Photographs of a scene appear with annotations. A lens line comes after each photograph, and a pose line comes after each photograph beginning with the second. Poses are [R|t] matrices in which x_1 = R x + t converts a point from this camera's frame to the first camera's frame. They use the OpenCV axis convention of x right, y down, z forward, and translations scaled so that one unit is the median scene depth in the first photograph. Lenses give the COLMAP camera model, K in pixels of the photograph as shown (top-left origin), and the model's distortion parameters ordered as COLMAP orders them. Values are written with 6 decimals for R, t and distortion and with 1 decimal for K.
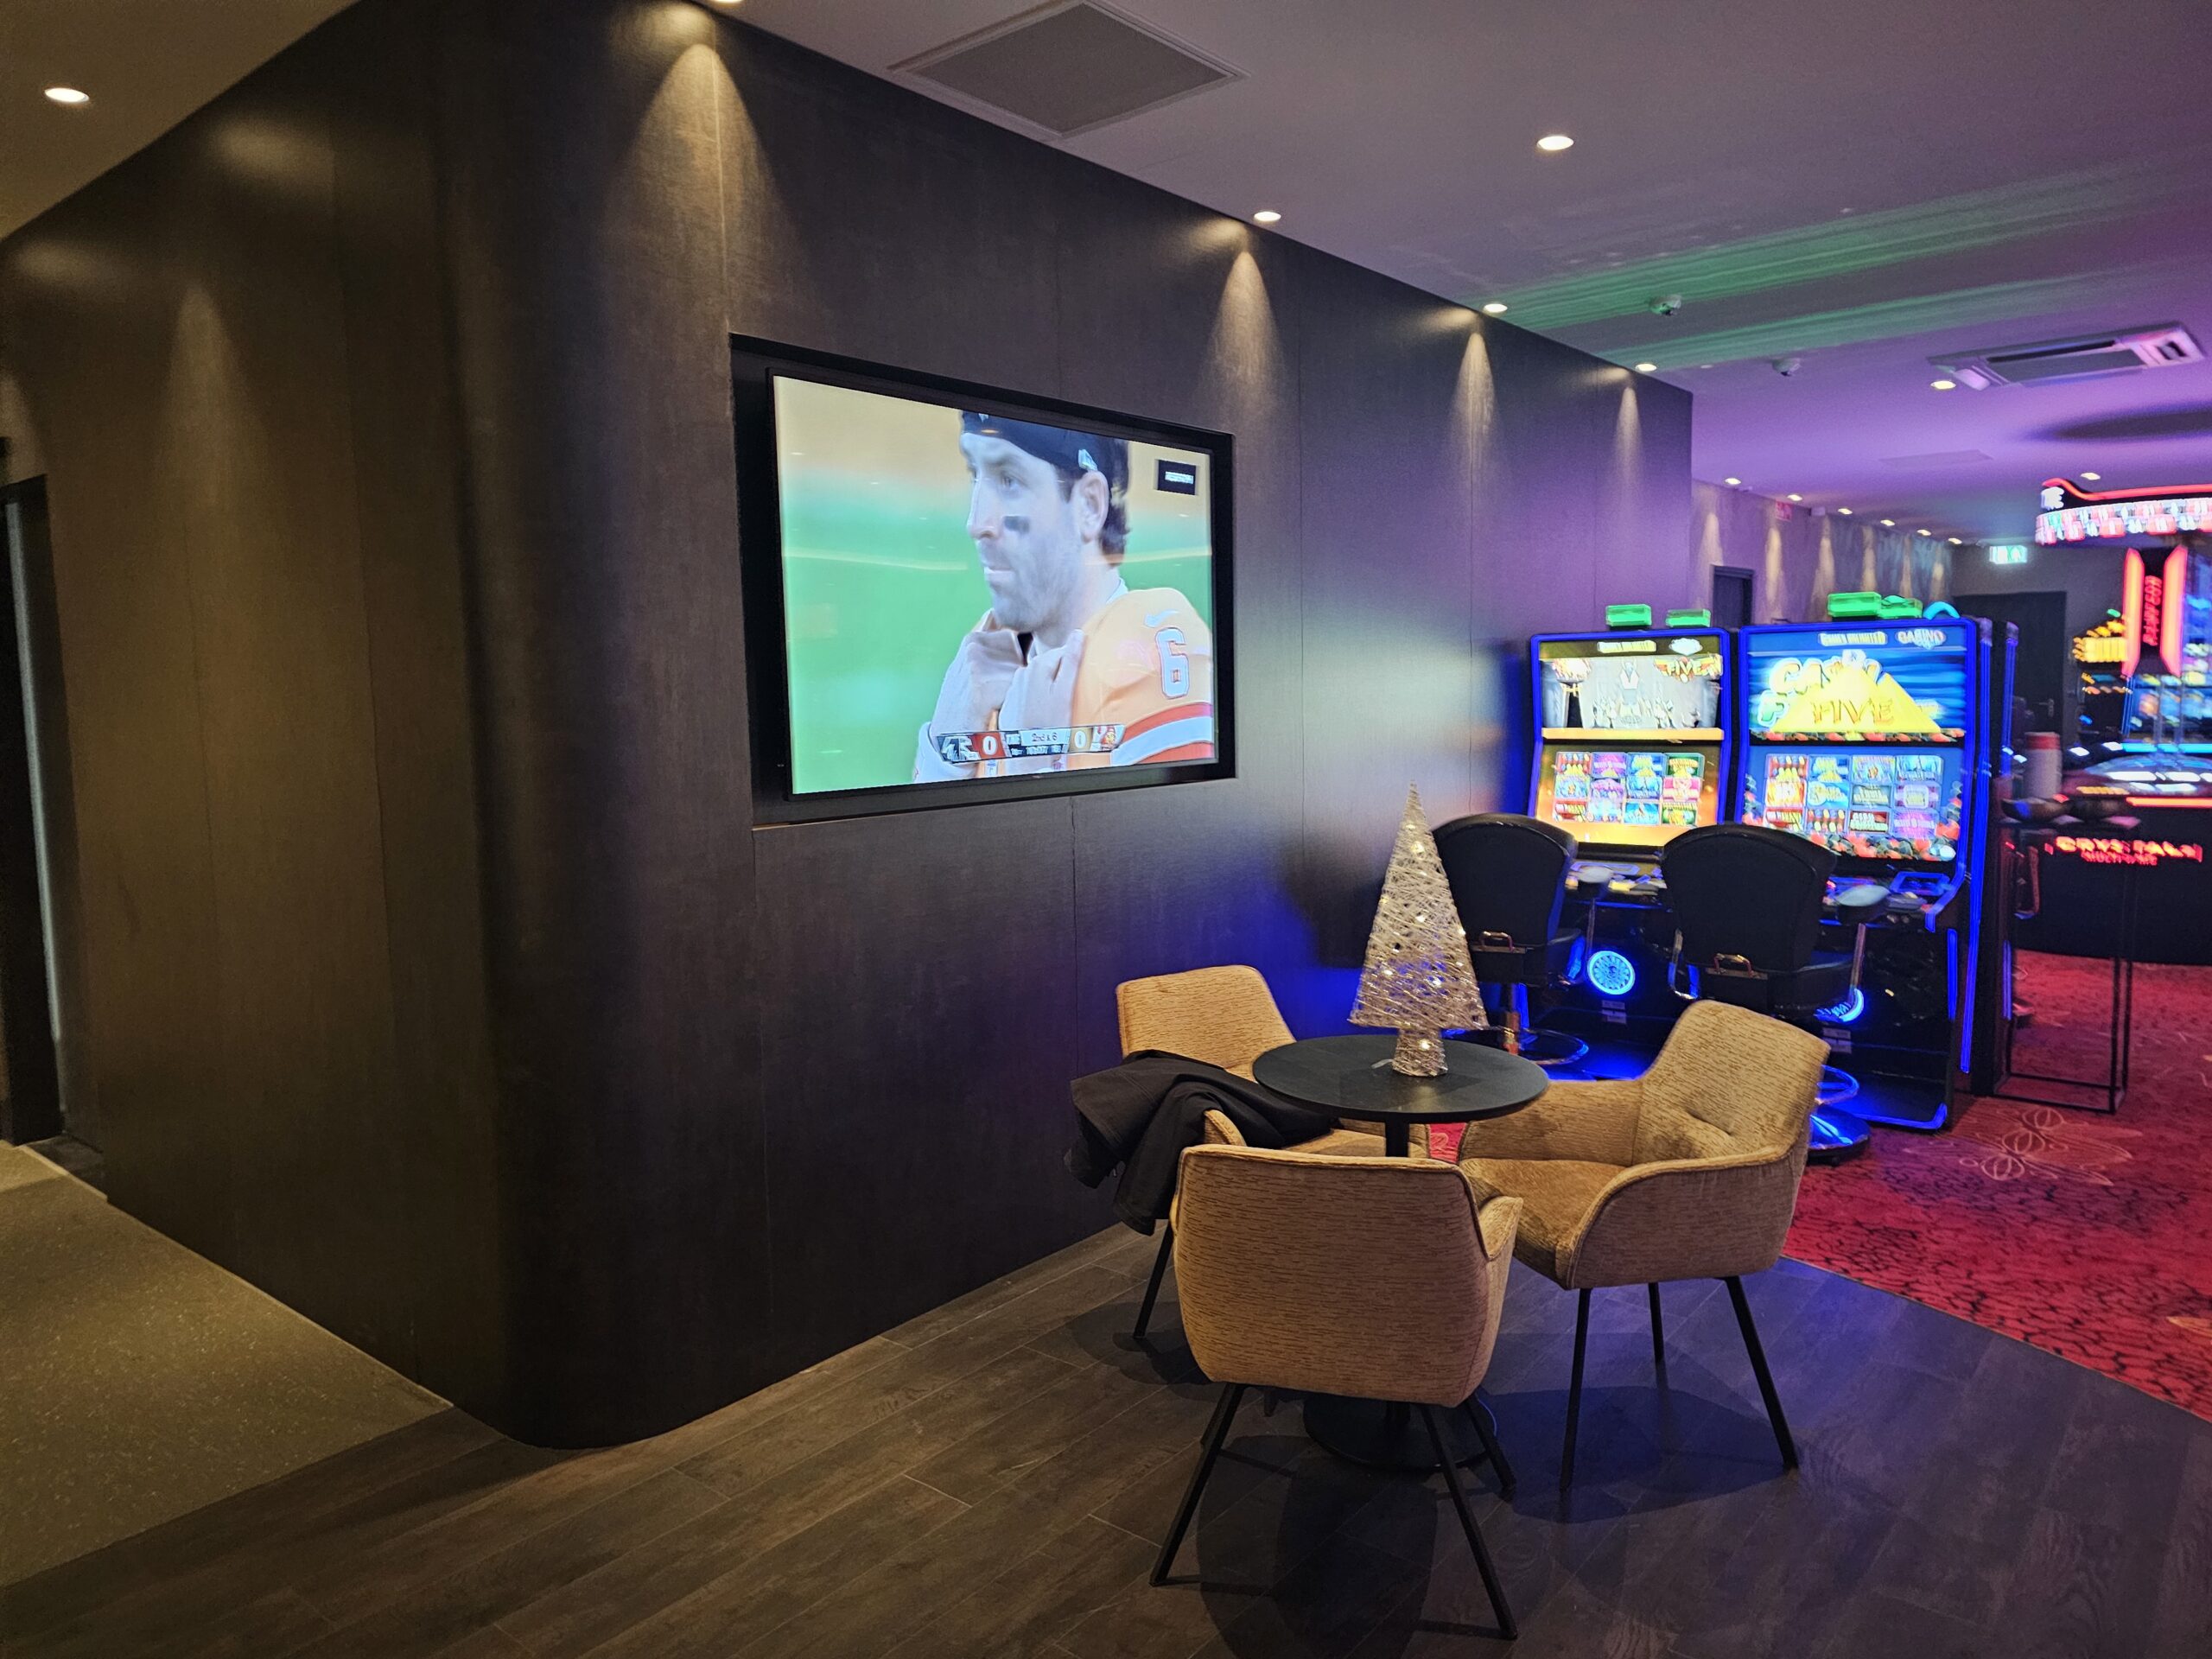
lens RADIAL K [[1491.1, 0, 1055.9], [0, 1491.1, 806.1], [0, 0, 1]] dist [0.064020, -0.058384]
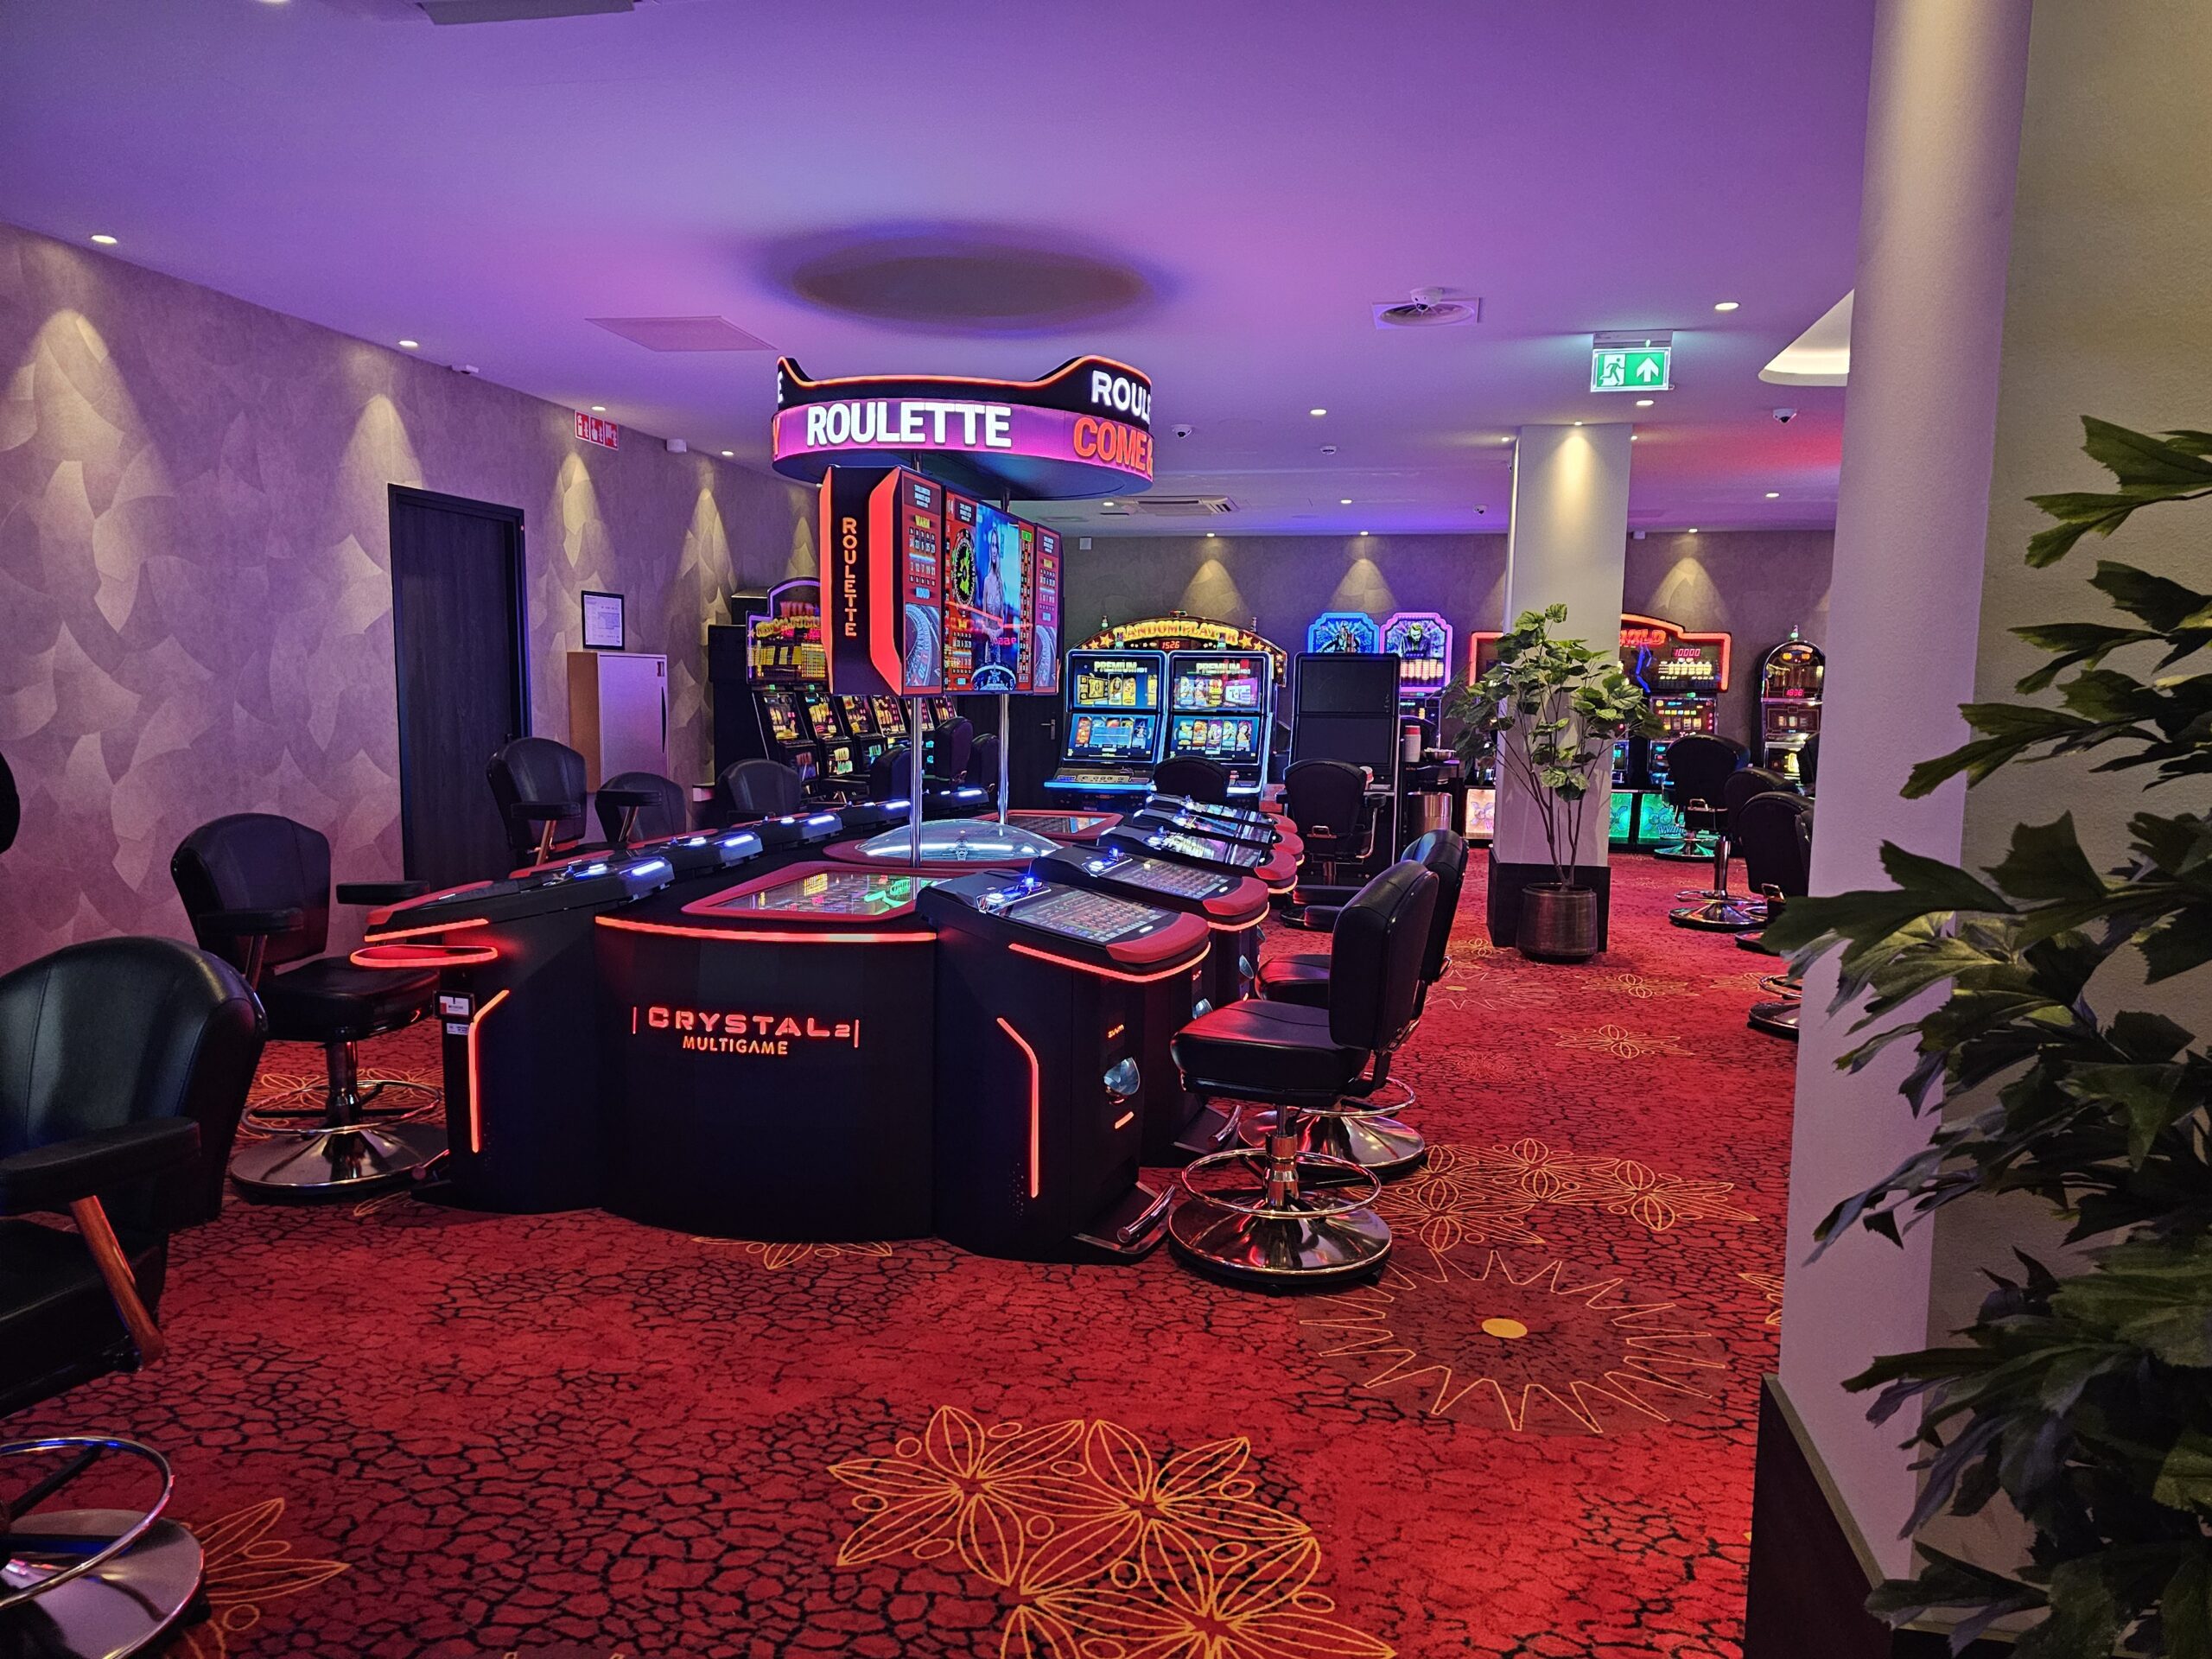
lens RADIAL K [[1421.4, 0, 1111.3], [0, 1421.4, 828.3], [0, 0, 1]] dist [0.053734, -0.064721]
pose [[0.876575, -0.016476, 0.480982, 1.749270], [0.007181, 0.999750, 0.021157, -0.146464], [-0.481211, -0.015092, 0.876475, 1.555519]]
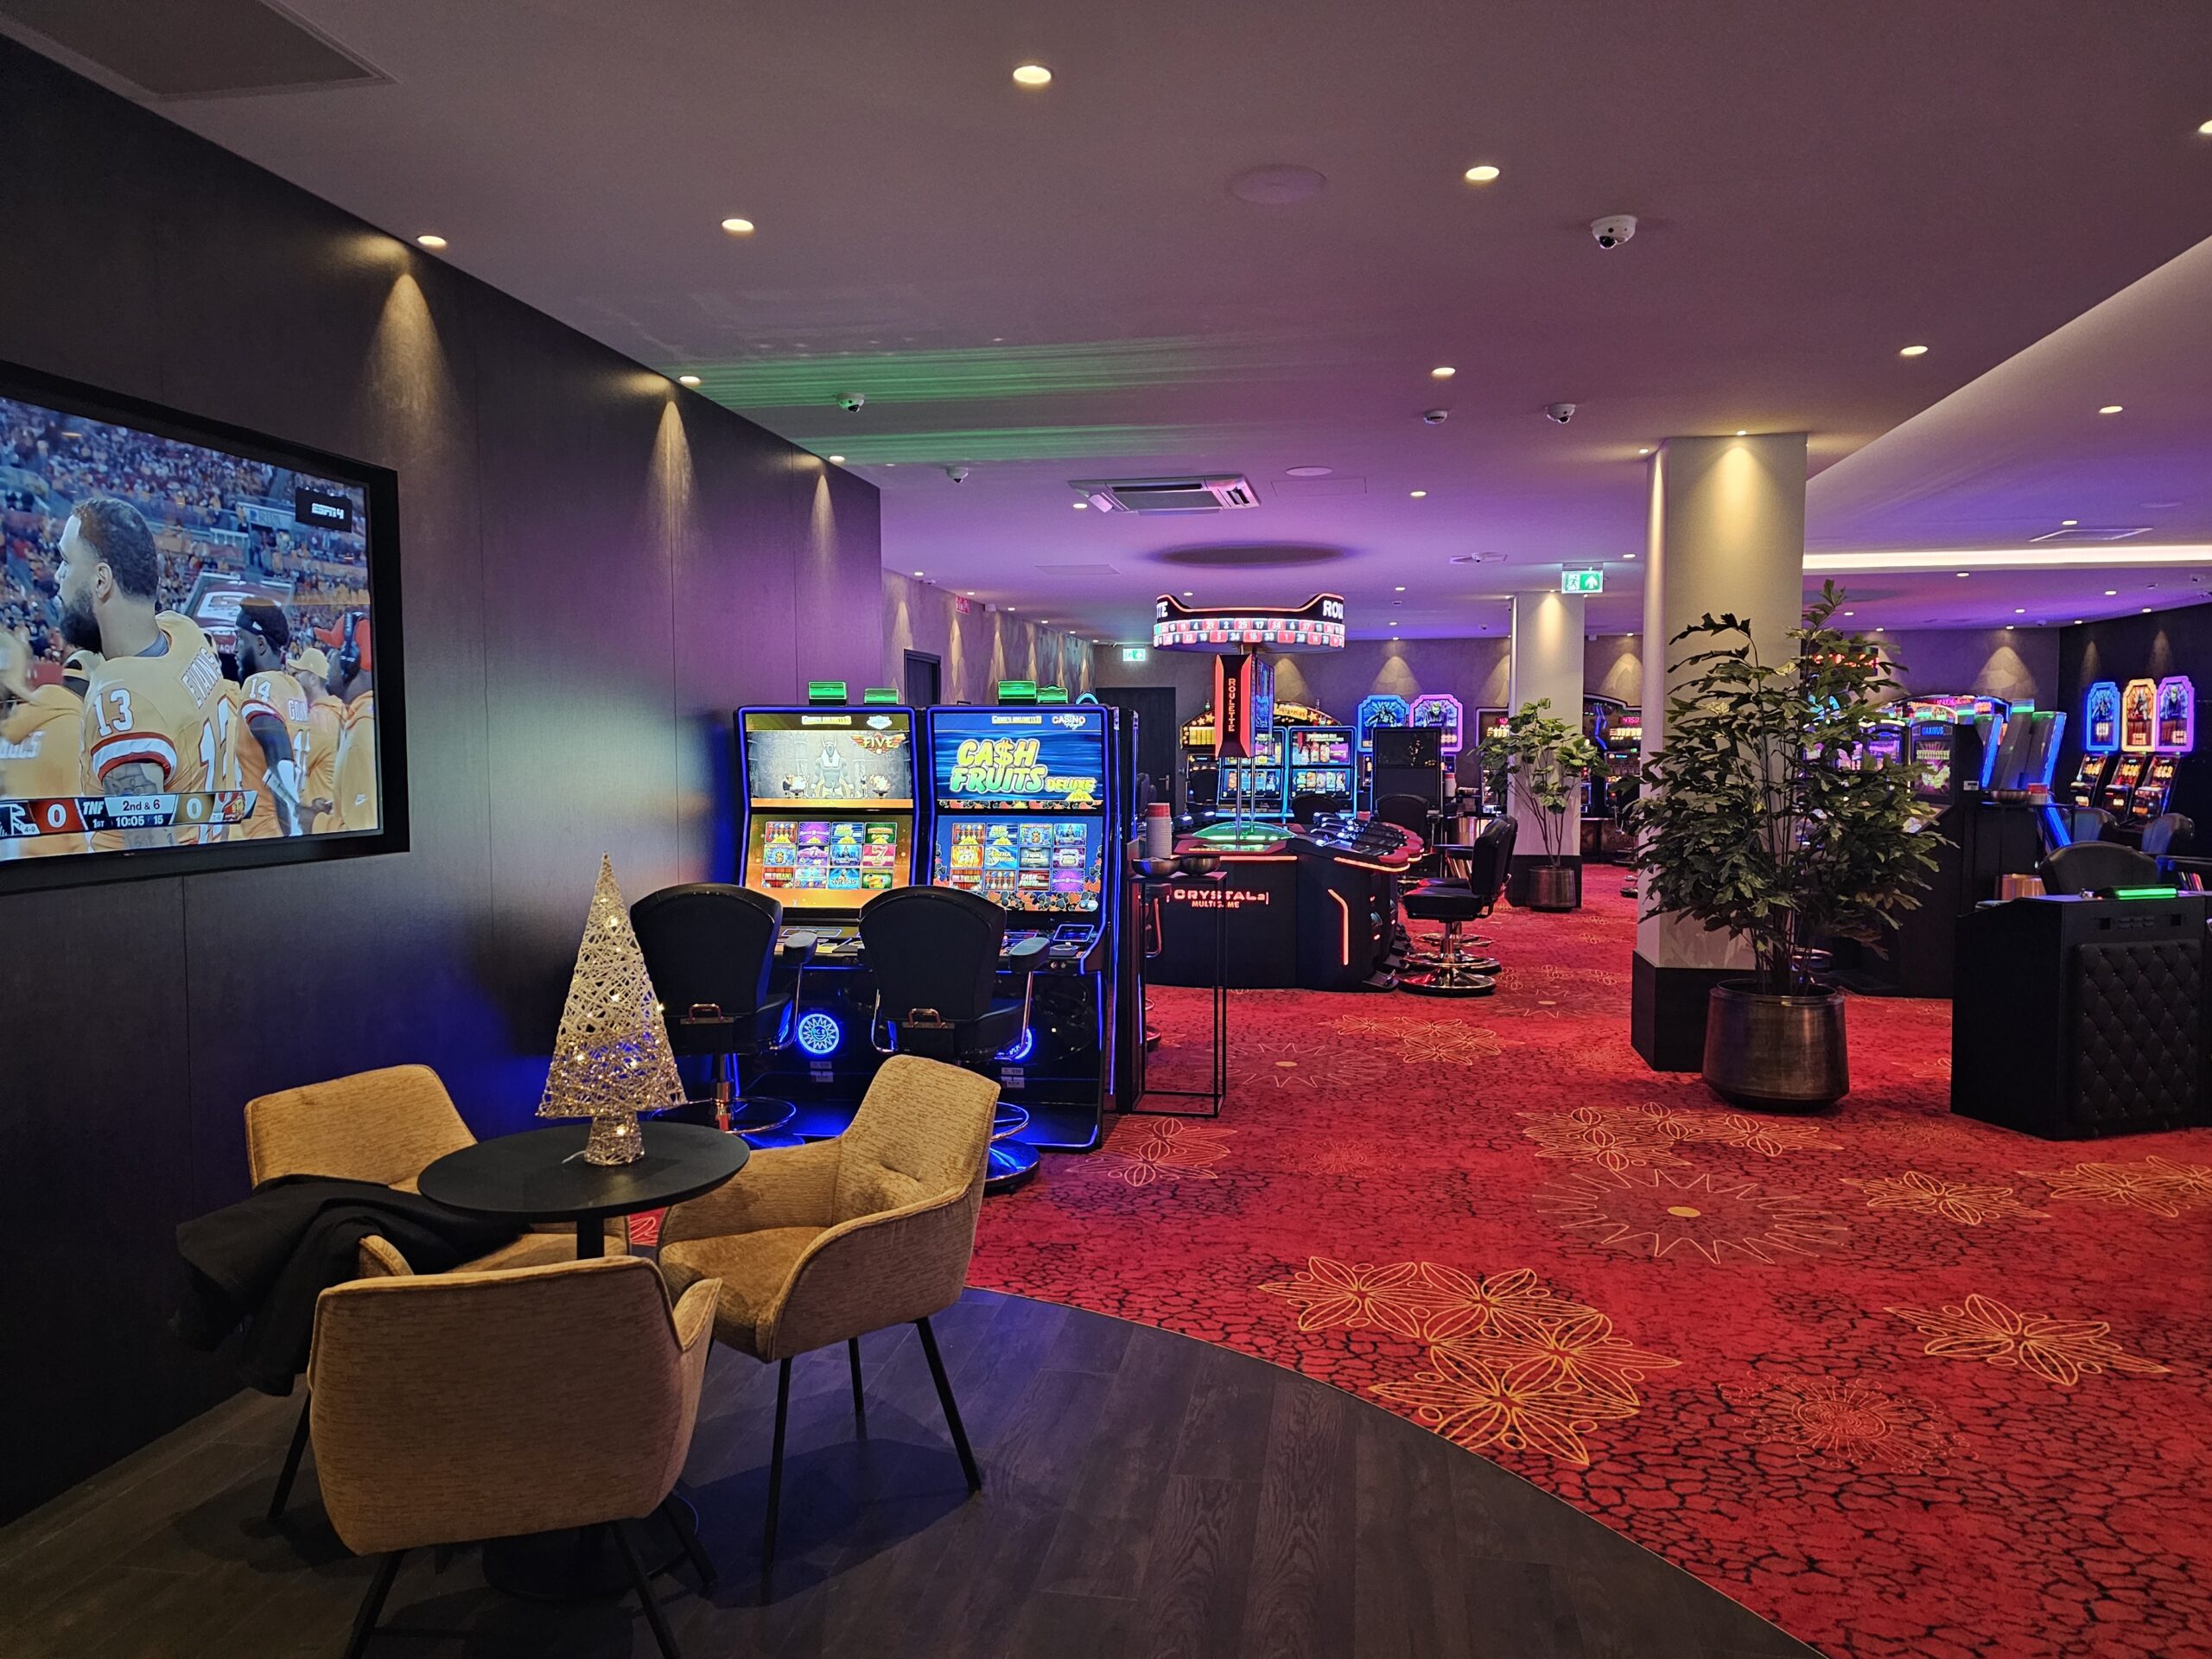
lens RADIAL K [[1491.1, 0, 1055.9], [0, 1491.1, 806.1], [0, 0, 1]] dist [0.064020, -0.058384]
pose [[0.875513, -0.001663, 0.483192, 0.021103], [0.023937, 0.998916, -0.039933, -0.000942], [-0.482602, 0.046528, 0.874603, 0.019809]]
